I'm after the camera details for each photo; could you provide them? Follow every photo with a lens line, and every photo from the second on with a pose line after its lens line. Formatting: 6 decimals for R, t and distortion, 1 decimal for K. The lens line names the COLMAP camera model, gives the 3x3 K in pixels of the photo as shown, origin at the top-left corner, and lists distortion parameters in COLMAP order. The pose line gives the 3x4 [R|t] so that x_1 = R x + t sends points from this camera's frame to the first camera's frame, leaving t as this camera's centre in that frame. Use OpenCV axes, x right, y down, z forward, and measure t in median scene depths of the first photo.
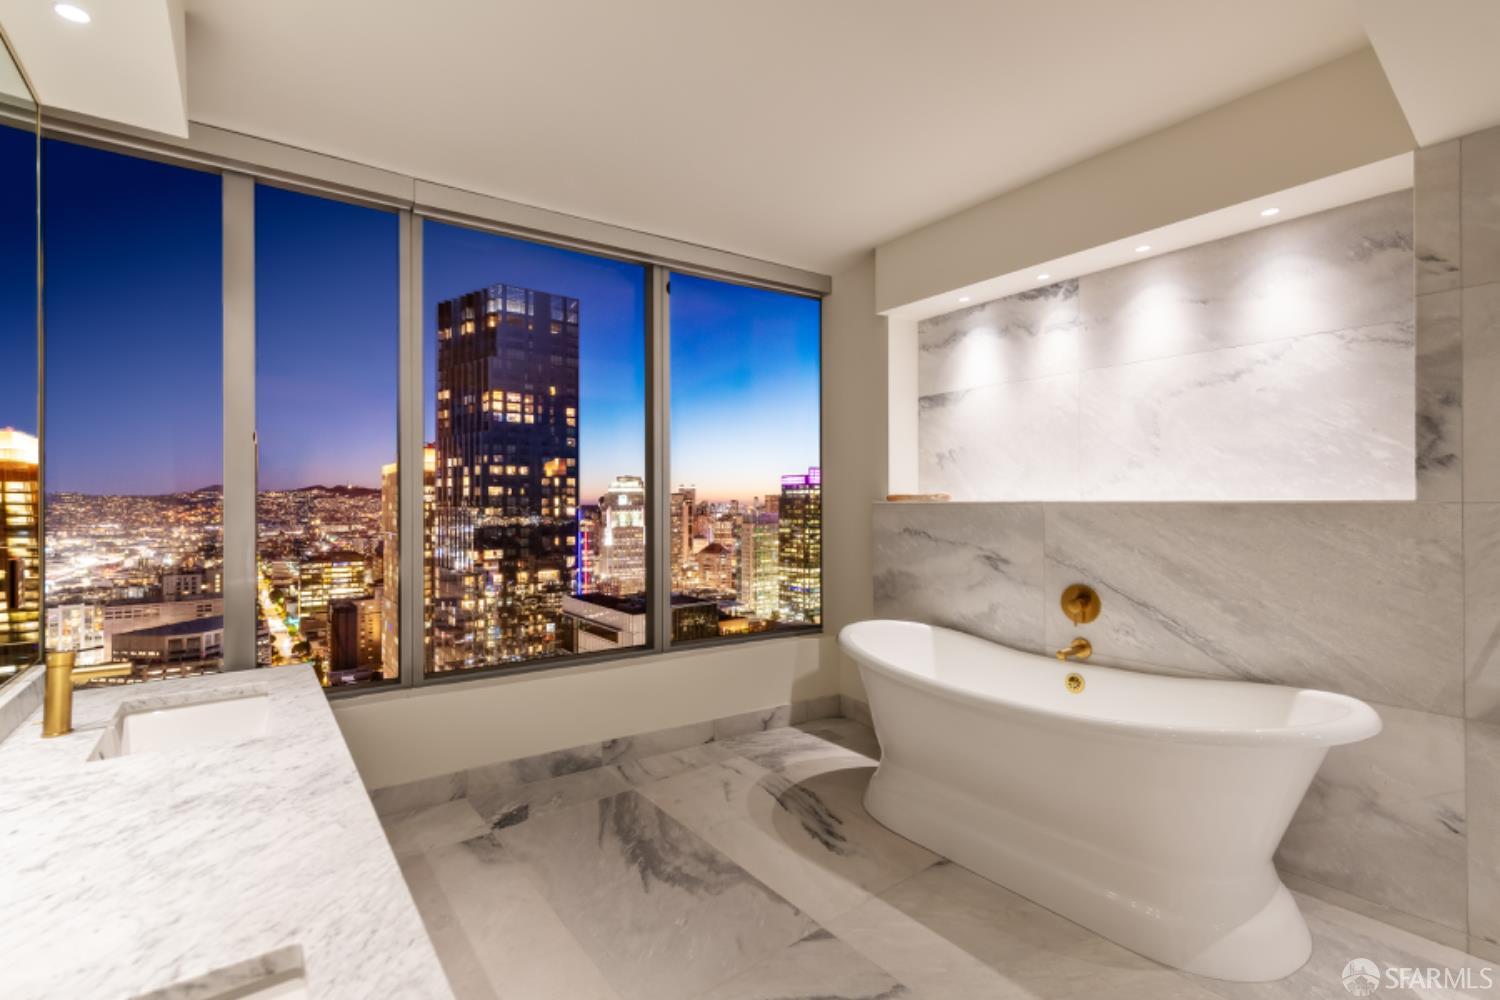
lens RADIAL K [[671.4, 0, 757.6], [0, 671.4, 502.3], [0, 0, 1]] dist [0.010605, -0.001875]
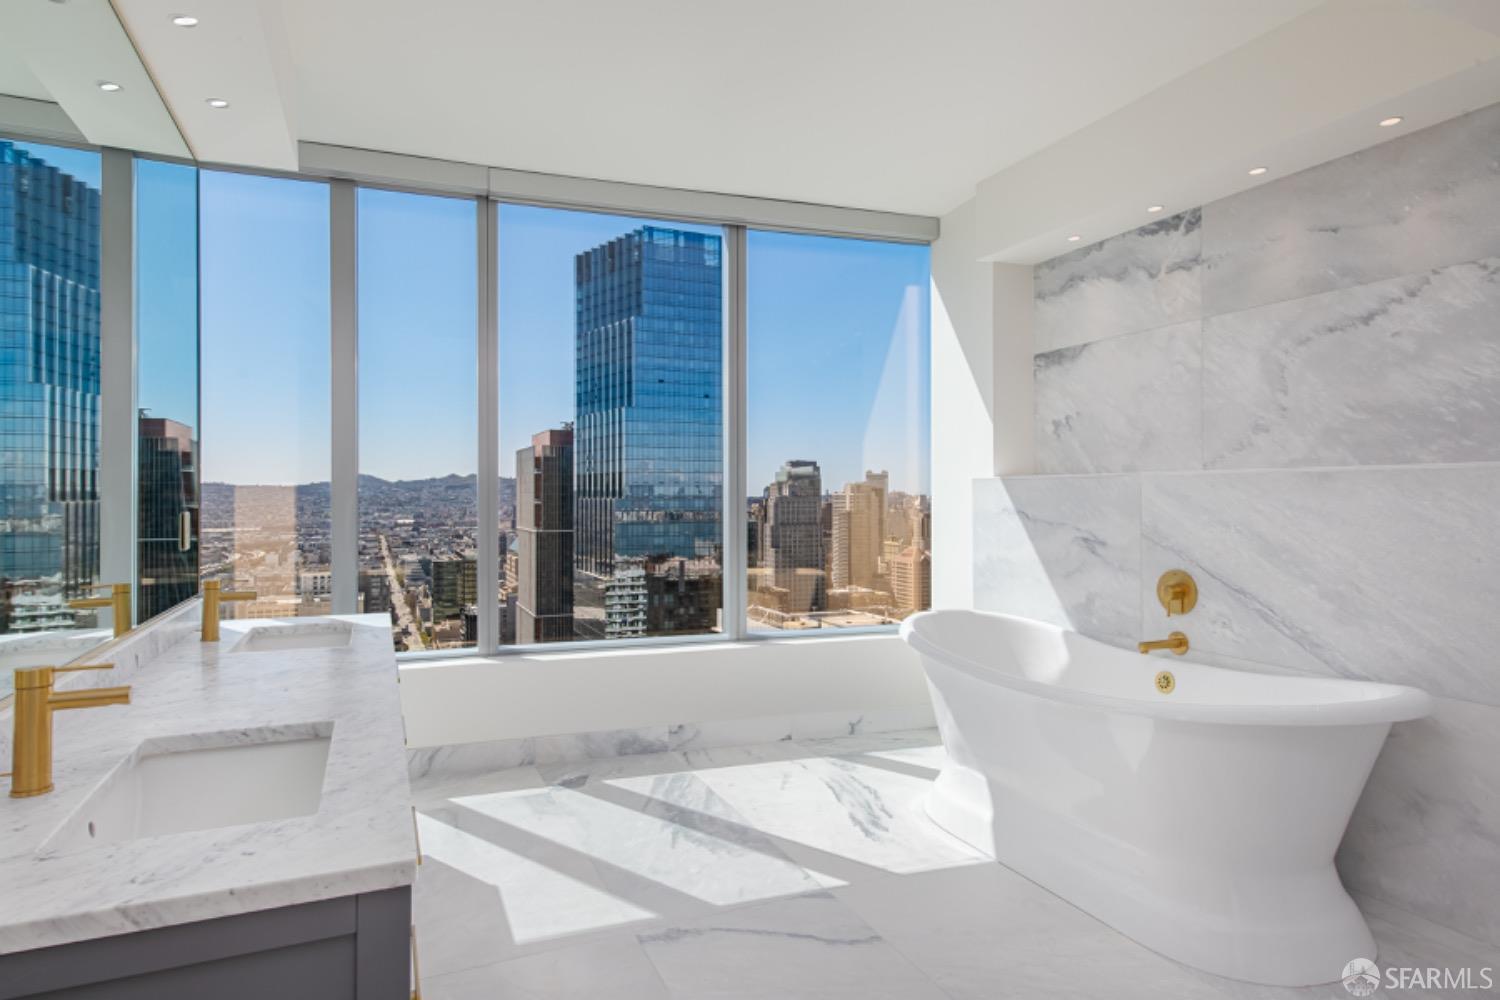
lens RADIAL K [[873.9, 0, 746.6], [0, 873.9, 495.6], [0, 0, 1]] dist [0.013563, 0.004509]
pose [[0.968311, 0.000680, -0.249748, 0.226739], [0.000099, 0.999995, 0.003106, 0.024863], [0.249748, -0.003032, 0.968306, -0.222382]]
